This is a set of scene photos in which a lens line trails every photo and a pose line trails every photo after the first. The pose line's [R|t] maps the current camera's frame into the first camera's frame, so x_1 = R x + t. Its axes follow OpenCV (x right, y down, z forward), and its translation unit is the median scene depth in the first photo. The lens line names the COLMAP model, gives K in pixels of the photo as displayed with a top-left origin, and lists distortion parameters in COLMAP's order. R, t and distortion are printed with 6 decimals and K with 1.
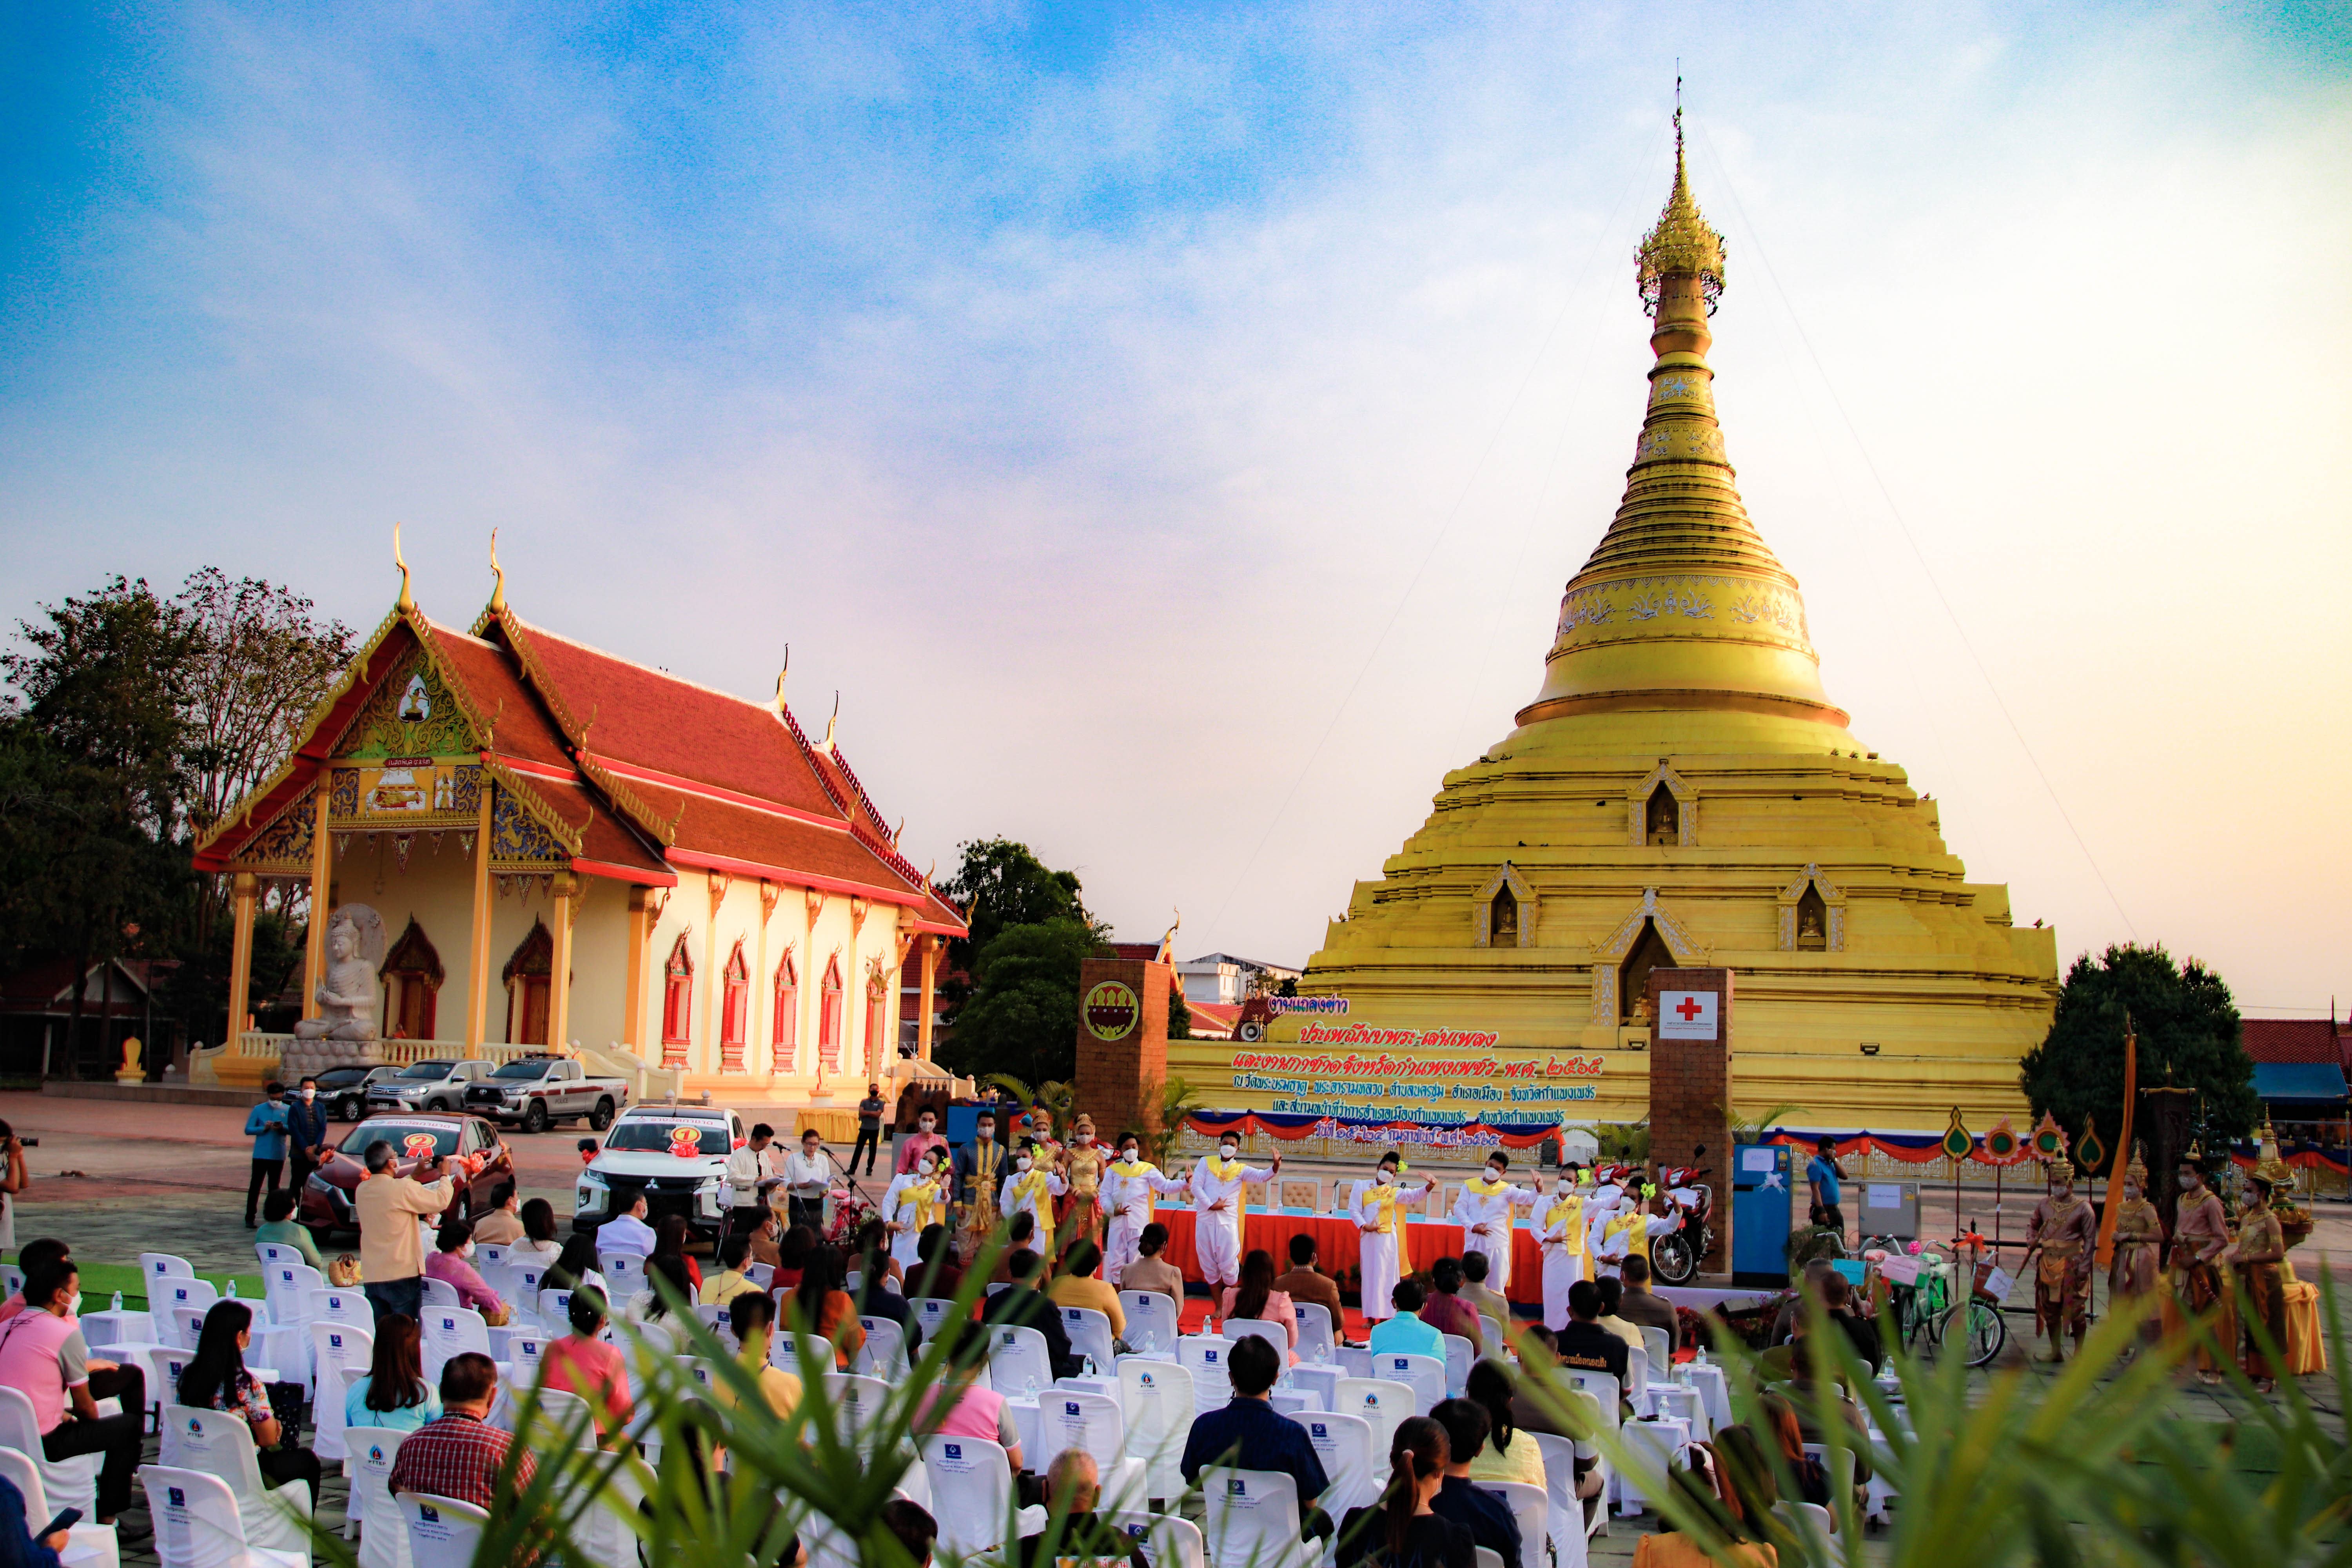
lens RADIAL K [[2108.0, 0, 1198.3], [0, 2108.0, 865.3], [0, 0, 1]] dist [-0.151885, 0.164854]
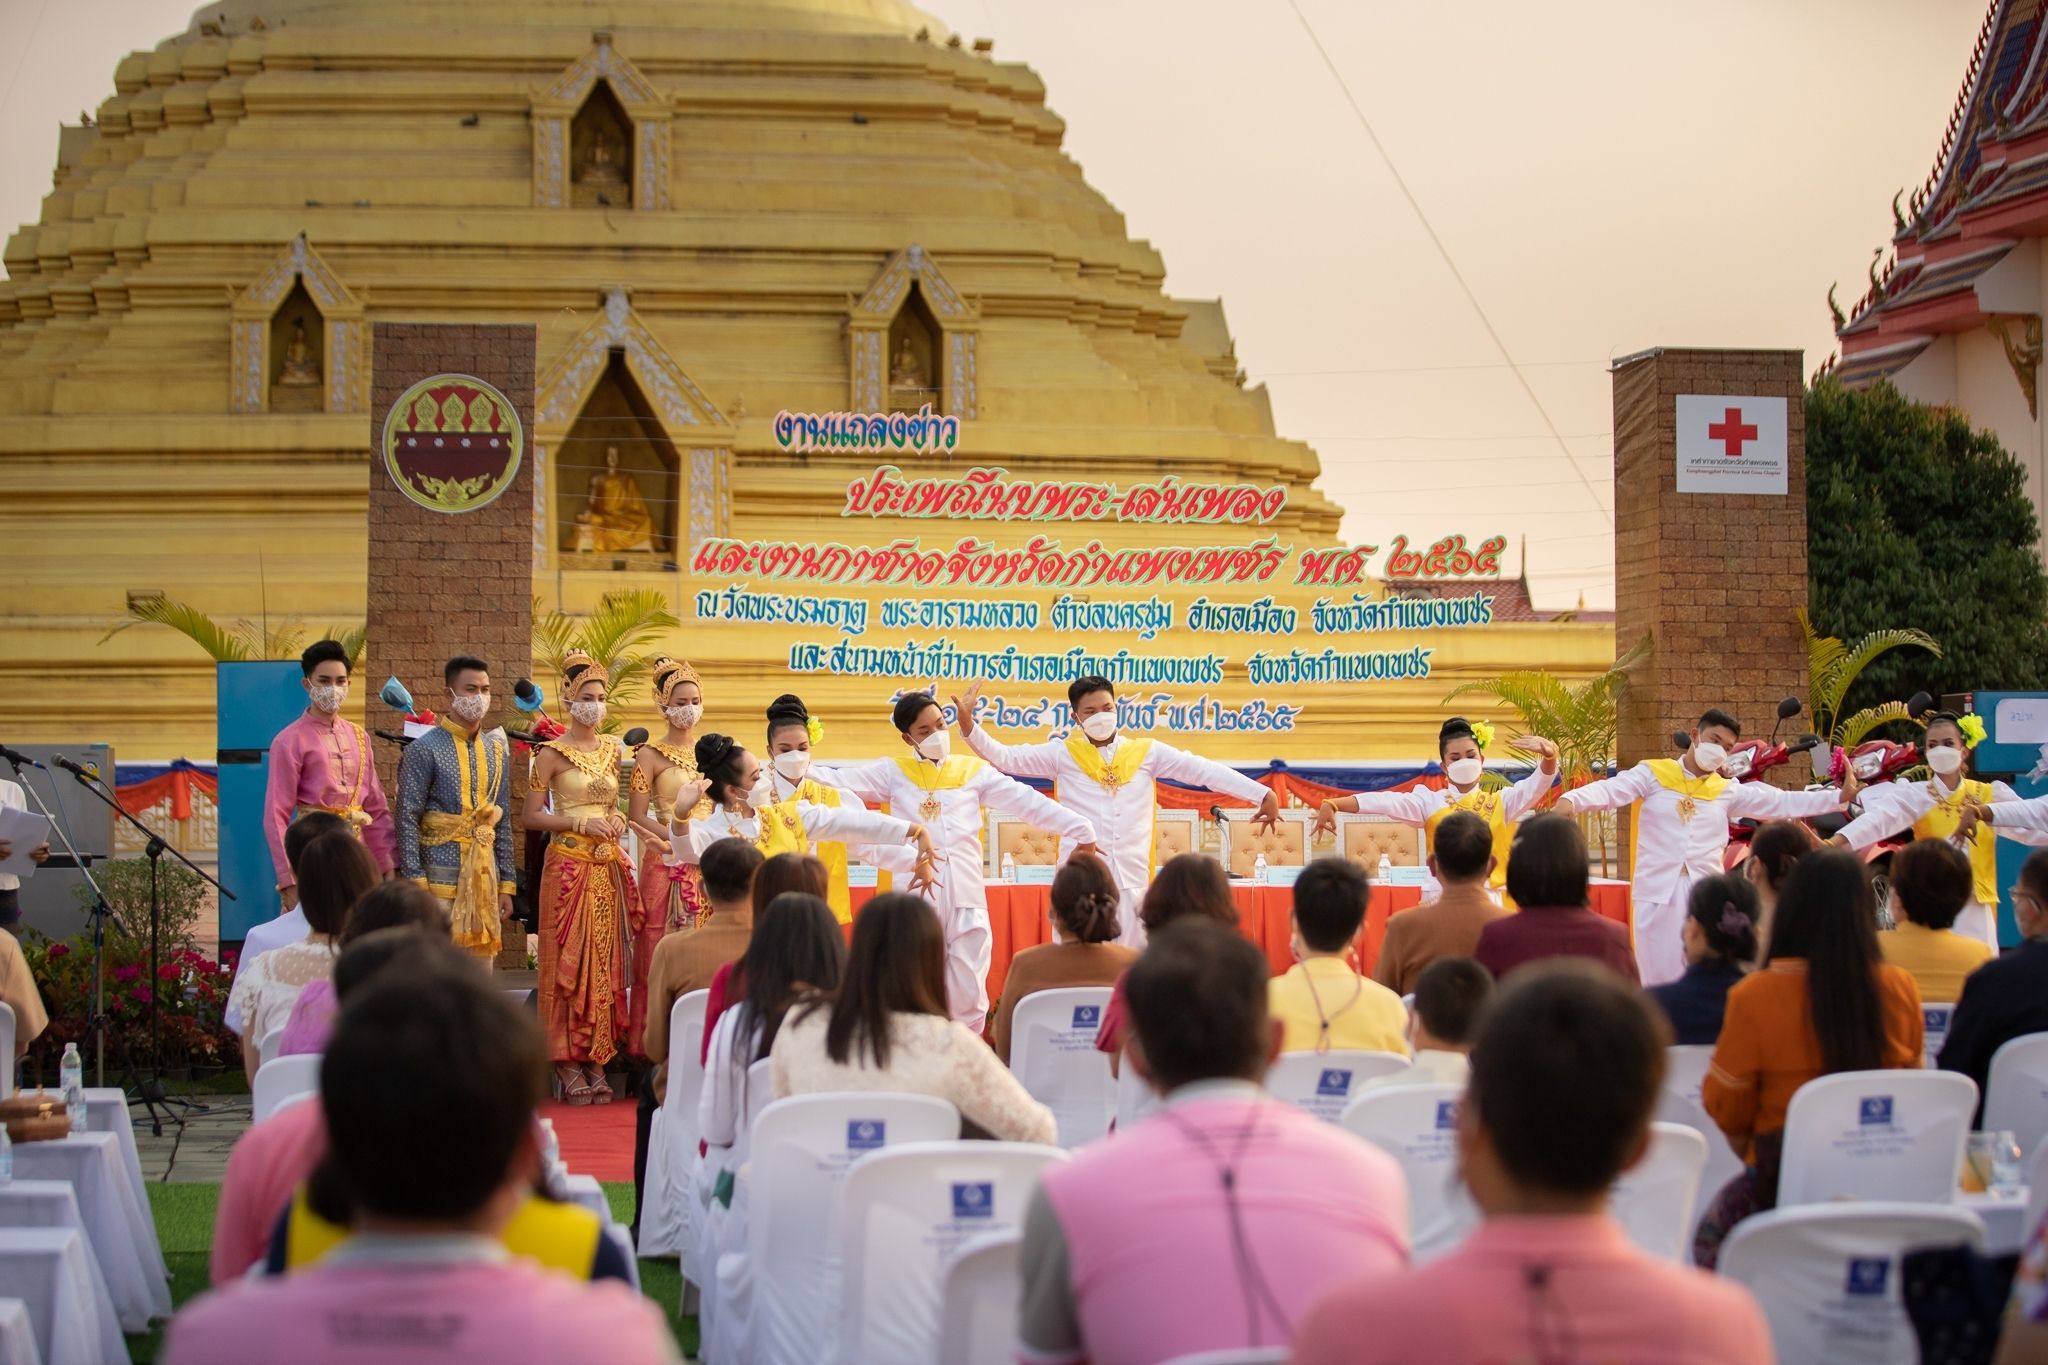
lens RADIAL K [[4139.5, 0, 1024.2], [0, 4139.5, 800.1], [0, 0, 1]] dist [-0.243721, -0.477797]
pose [[0.890221, -0.035914, 0.454111, -0.129417], [-0.016882, 0.993601, 0.111675, 0.018717], [-0.455216, -0.107082, 0.883919, 0.083237]]
